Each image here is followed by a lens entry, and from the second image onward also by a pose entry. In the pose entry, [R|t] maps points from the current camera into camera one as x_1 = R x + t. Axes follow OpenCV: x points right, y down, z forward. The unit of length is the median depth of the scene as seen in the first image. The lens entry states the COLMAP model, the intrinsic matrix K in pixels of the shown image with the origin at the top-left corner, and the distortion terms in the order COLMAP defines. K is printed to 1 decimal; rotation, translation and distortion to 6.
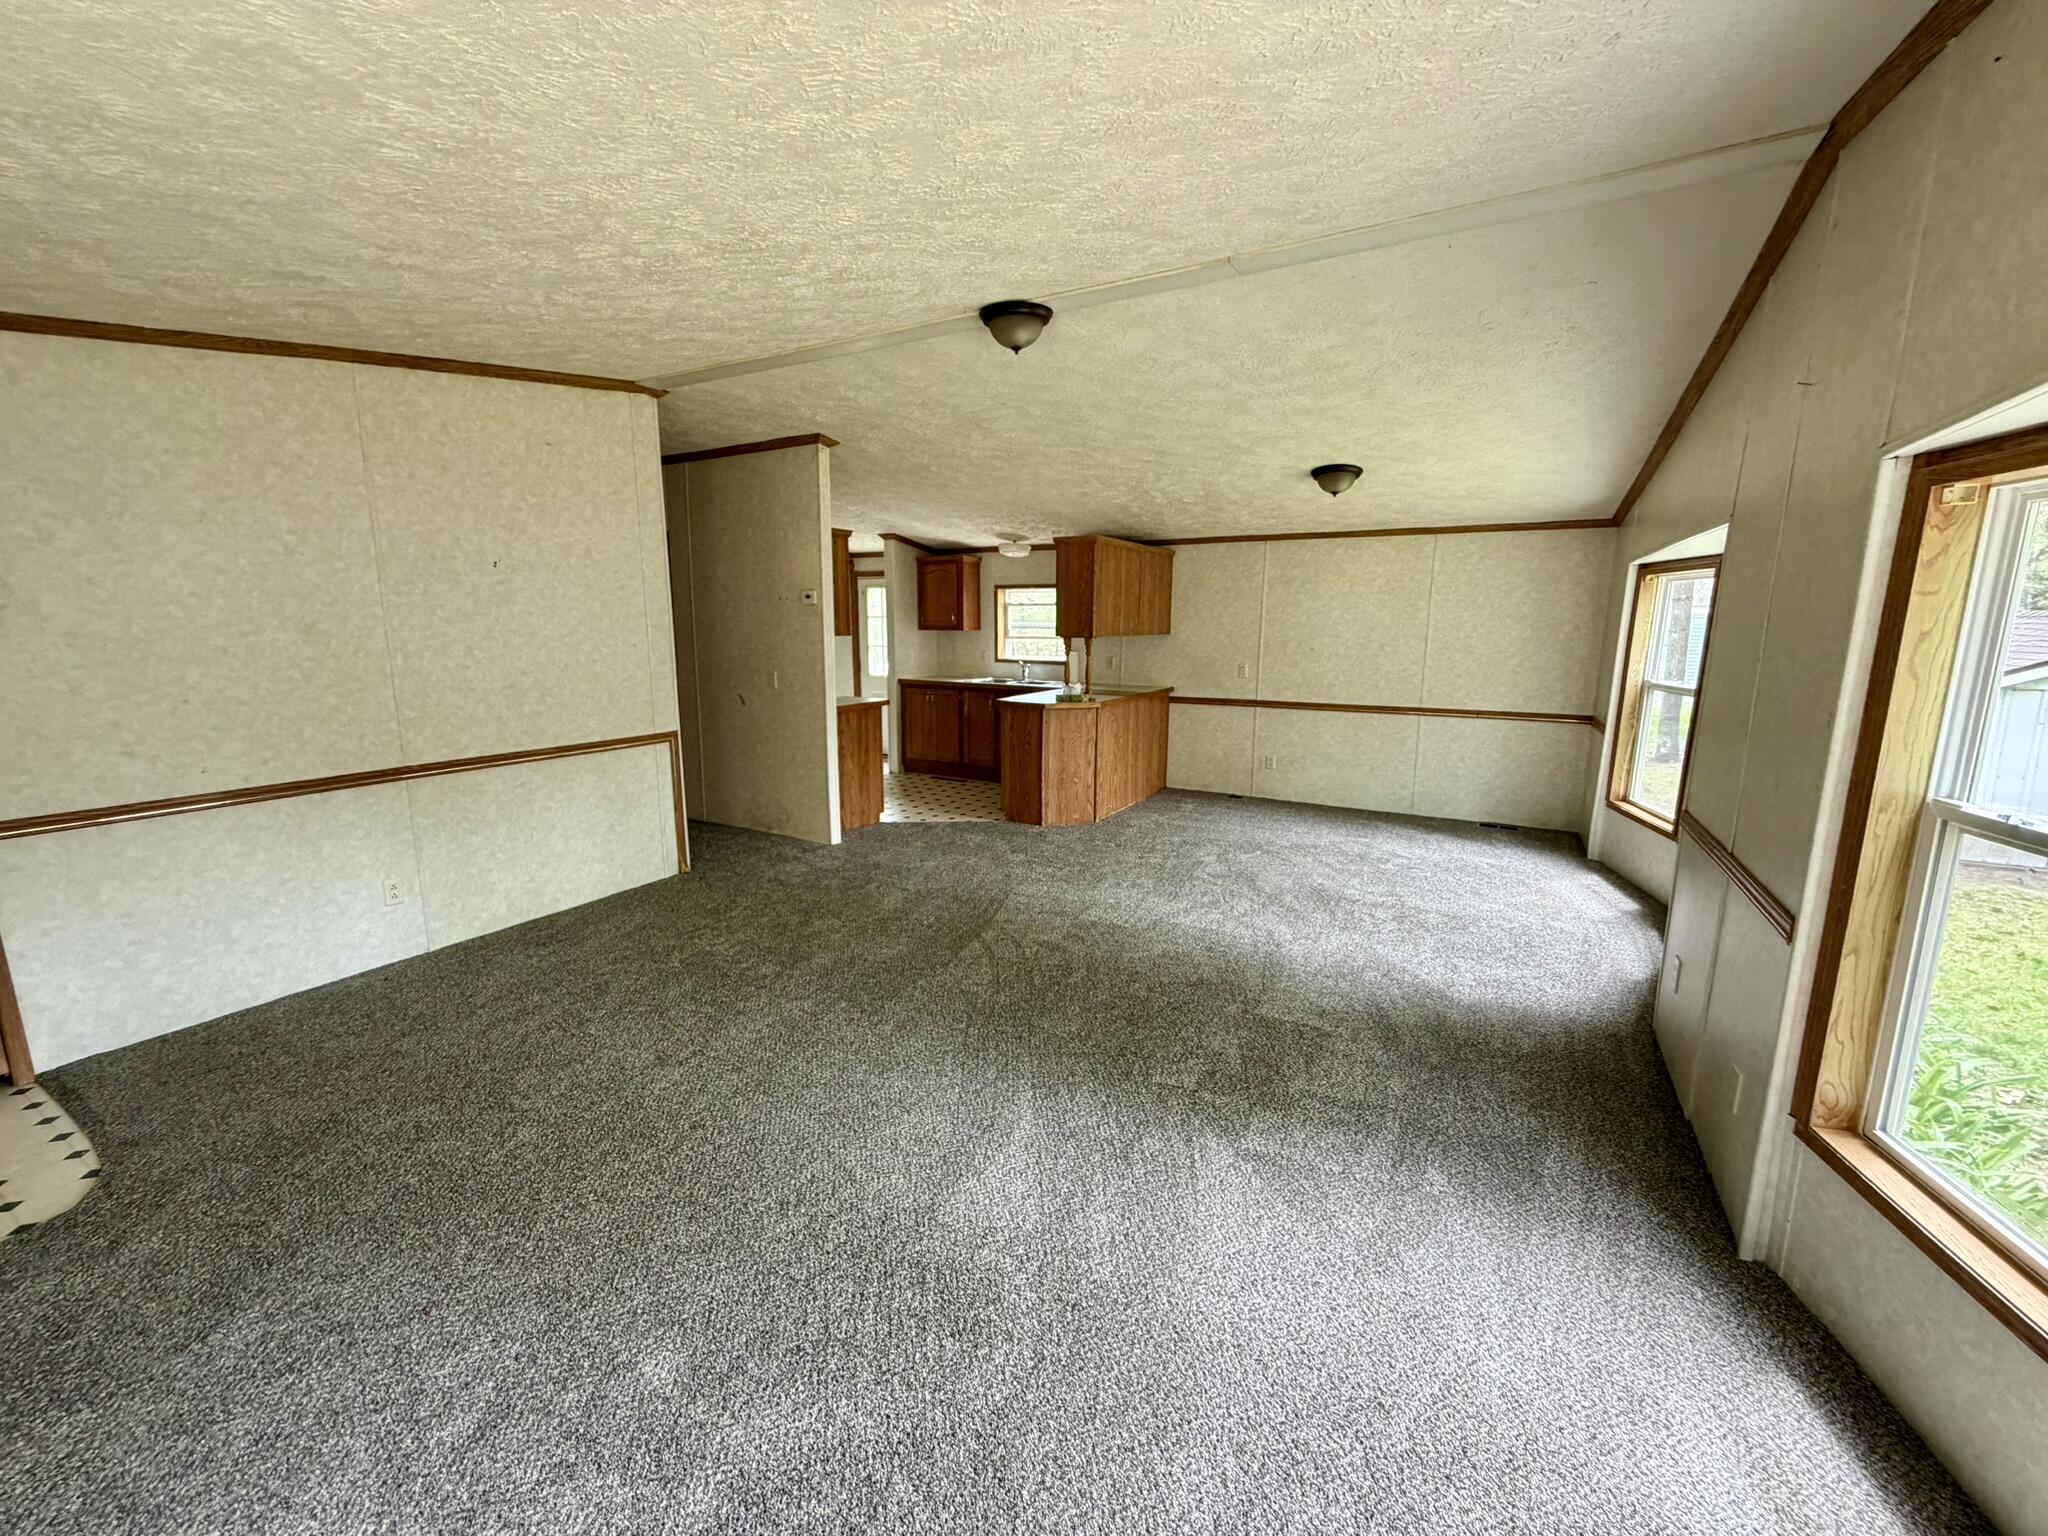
lens RADIAL K [[815.9, 0, 1015.9], [0, 815.9, 765.8], [0, 0, 1]] dist [-0.000064, -0.000139]
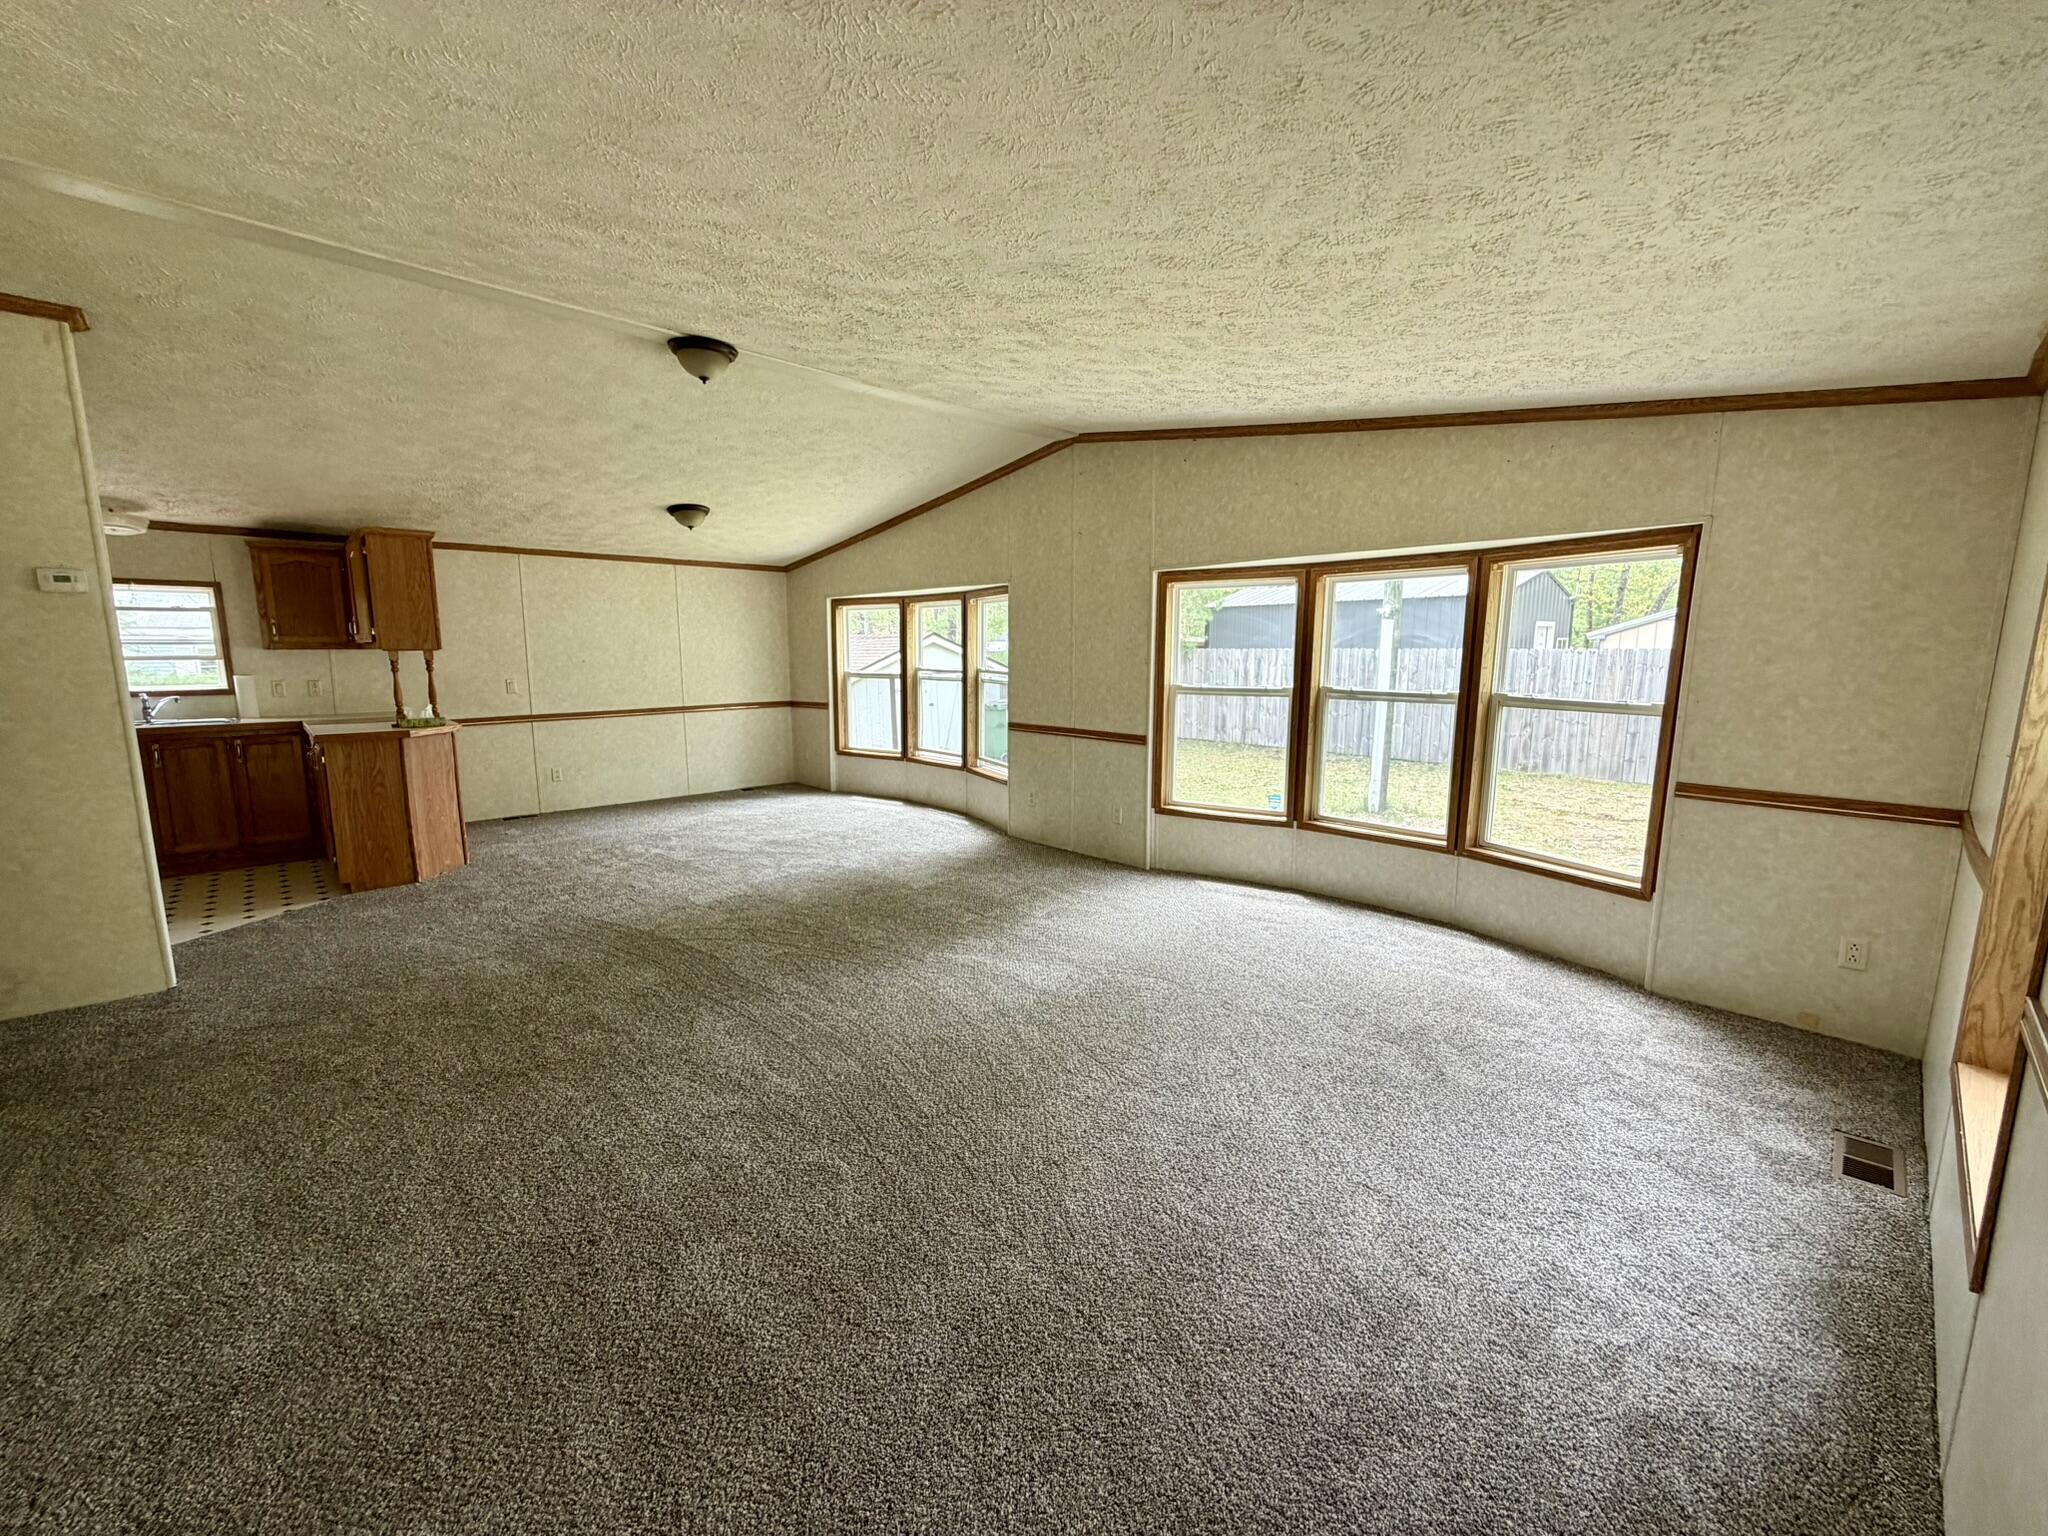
lens RADIAL K [[815.9, 0, 1015.9], [0, 815.9, 765.8], [0, 0, 1]] dist [-0.000064, -0.000139]
pose [[0.290705, -0.141480, 0.946295, -0.515871], [0.172678, 0.980526, 0.093551, -0.012525], [-0.941102, 0.136208, 0.309474, 0.167828]]
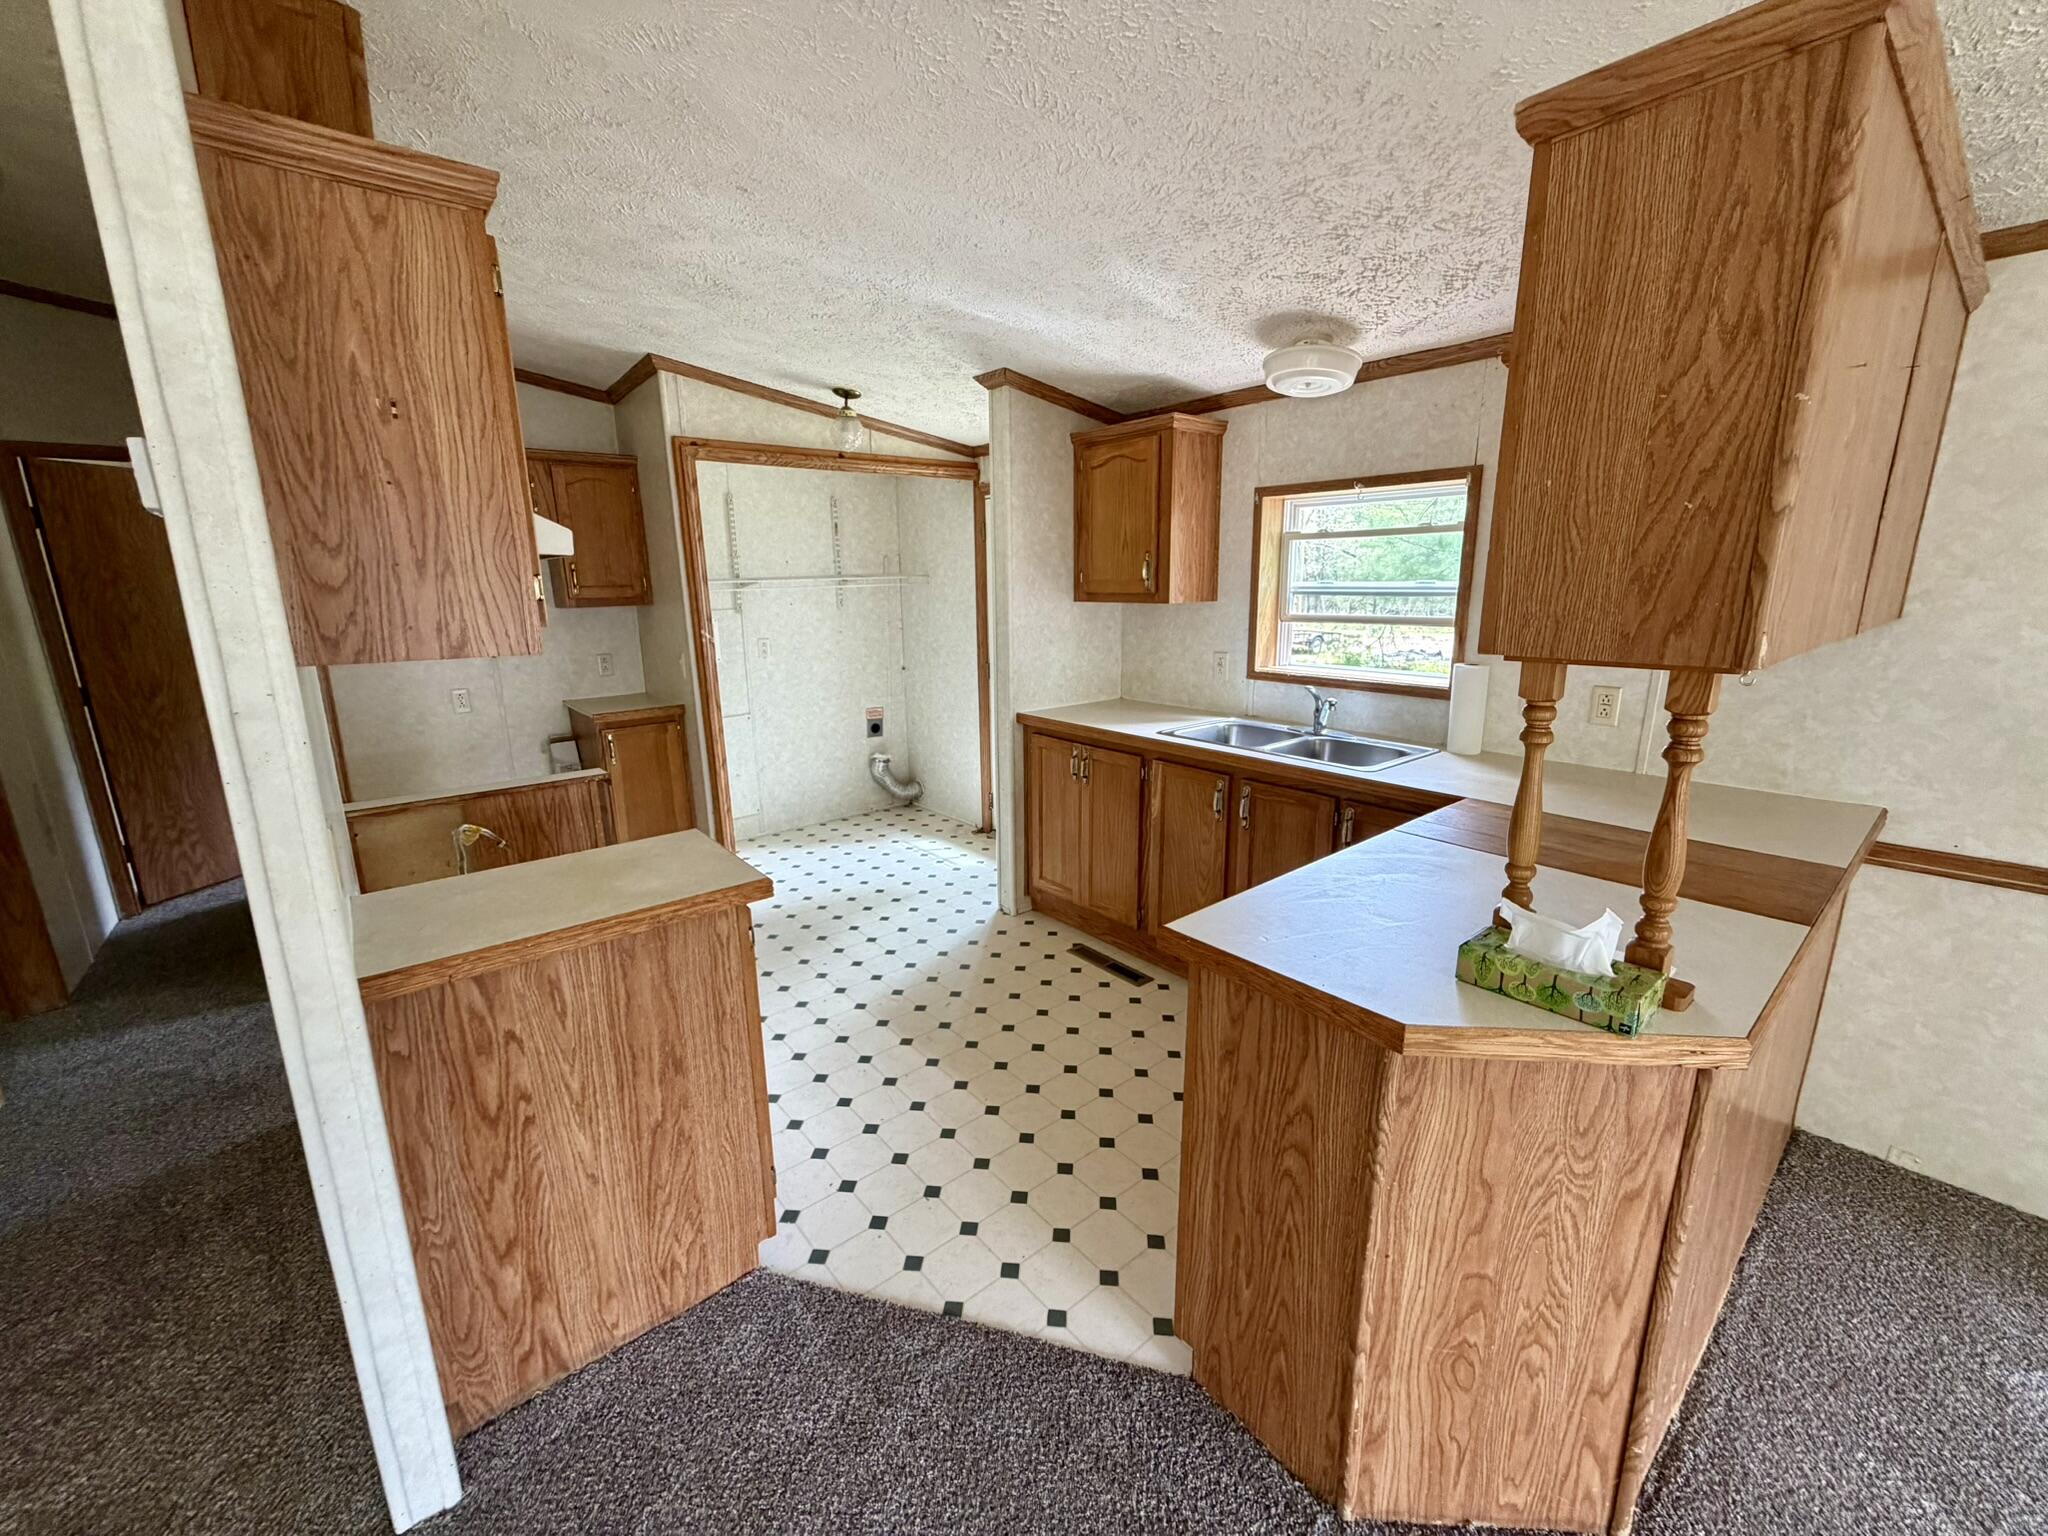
lens RADIAL K [[815.9, 0, 1015.9], [0, 815.9, 765.8], [0, 0, 1]] dist [-0.000064, -0.000139]
pose [[0.937372, 0.062146, -0.342742, 0.011474], [-0.044745, 0.997287, 0.058454, -0.130400], [0.345445, -0.039457, 0.937609, 0.729306]]
